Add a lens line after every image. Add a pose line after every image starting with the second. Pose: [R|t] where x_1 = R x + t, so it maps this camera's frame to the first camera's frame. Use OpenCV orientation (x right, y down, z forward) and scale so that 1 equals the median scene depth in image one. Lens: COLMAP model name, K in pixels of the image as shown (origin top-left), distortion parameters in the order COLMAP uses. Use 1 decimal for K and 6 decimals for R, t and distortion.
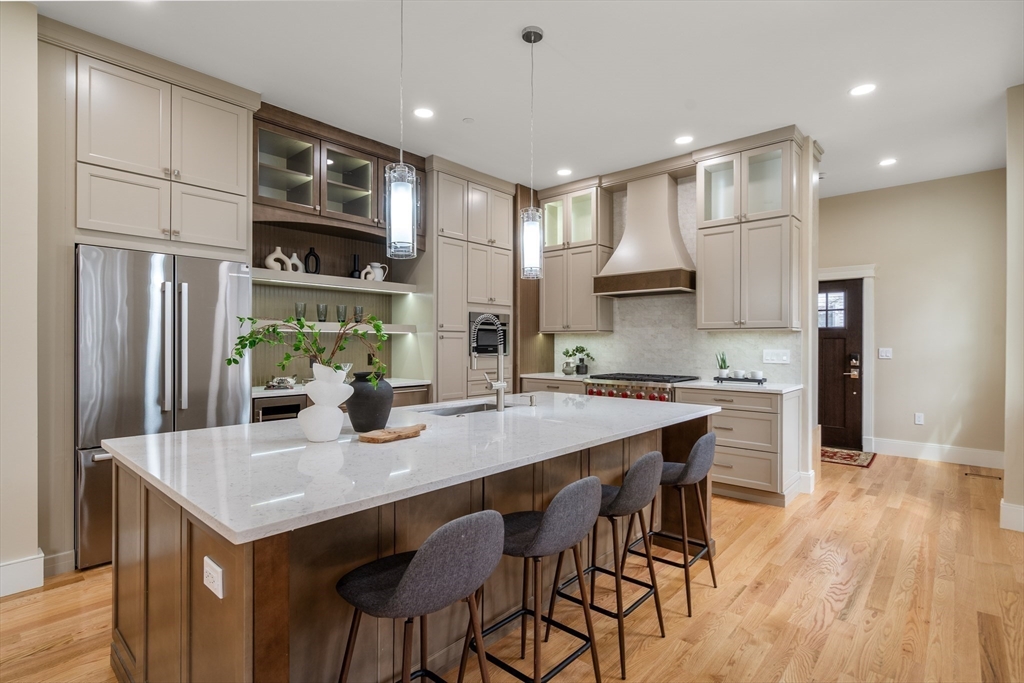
lens RADIAL K [[497.2, 0, 512.9], [0, 497.2, 343.2], [0, 0, 1]] dist [0.001982, 0.000864]
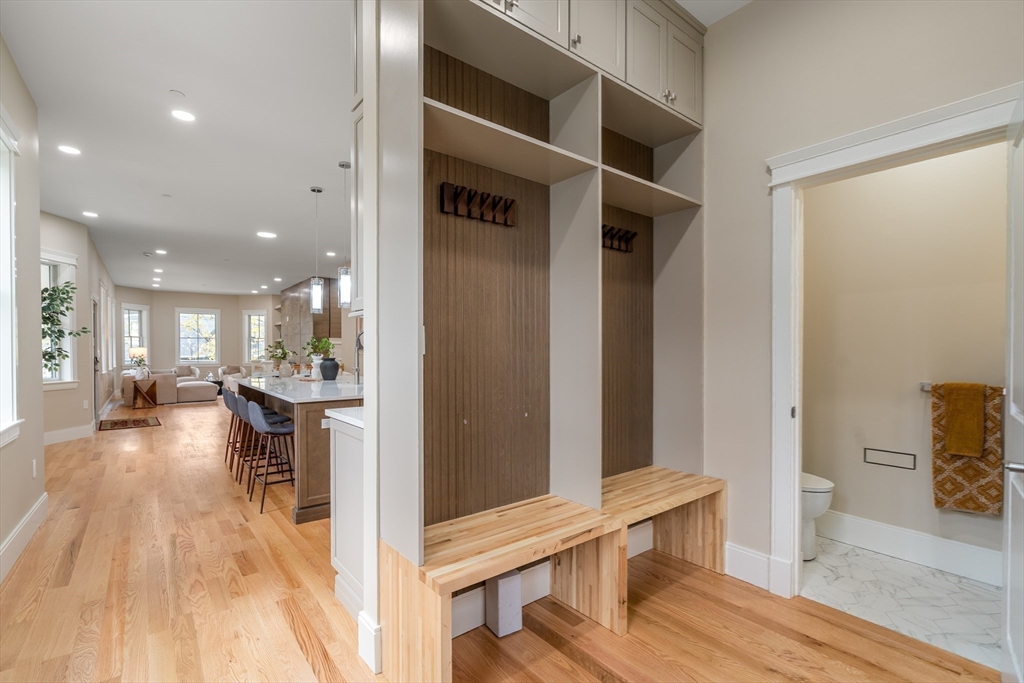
lens RADIAL K [[471.7, 0, 516.4], [0, 471.7, 355.8], [0, 0, 1]] dist [0.001214, 0.000839]
pose [[-0.169149, 0.010976, -0.985529, 0.929412], [0.000878, 0.999939, 0.010985, 0.009003], [0.985590, 0.000993, -0.169149, 1.119500]]
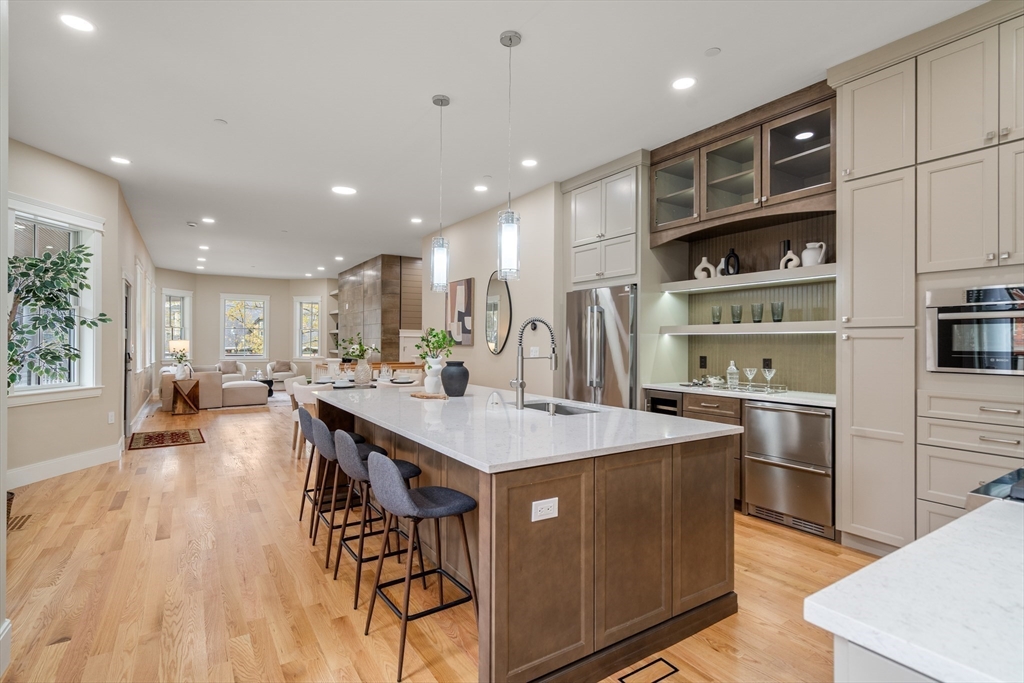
lens RADIAL K [[497.2, 0, 512.1], [0, 497.2, 340.1], [0, 0, 1]] dist [0.001982, 0.000864]
pose [[-0.254751, -0.006114, -0.966987, 0.613003], [-0.004954, 0.999975, -0.005017, -0.003208], [0.966994, 0.003513, -0.254775, 0.768149]]
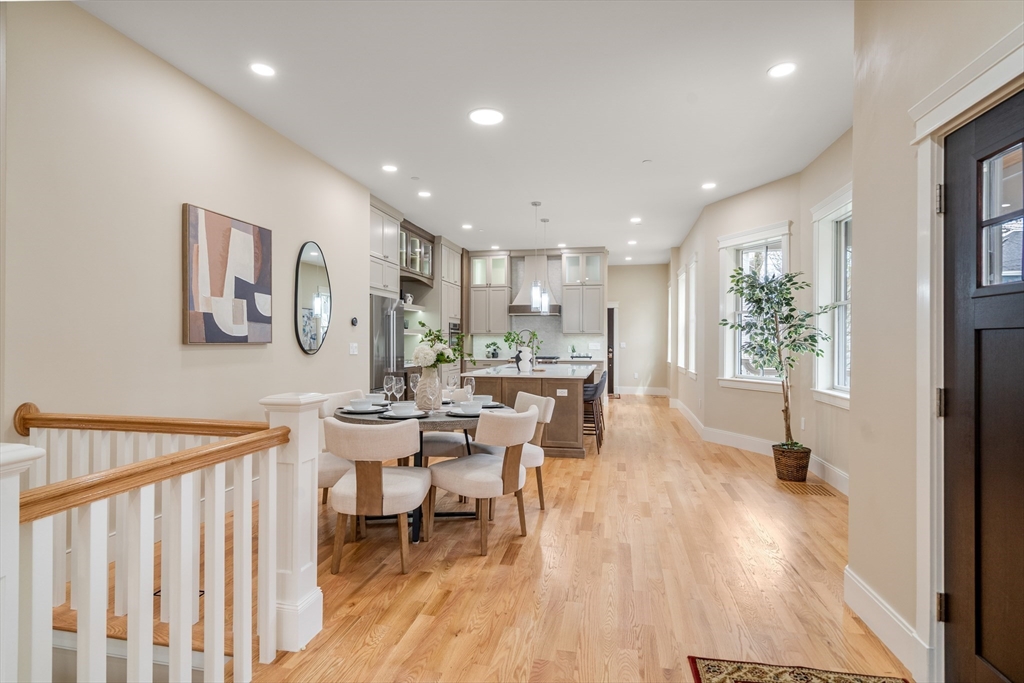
lens RADIAL K [[497.2, 0, 518.0], [0, 497.2, 338.3], [0, 0, 1]] dist [0.001982, 0.000864]
pose [[0.860320, 0.001821, 0.509752, -0.850605], [0.000269, 0.999992, -0.004026, 0.000352], [-0.509755, 0.003601, 0.860312, -0.695602]]
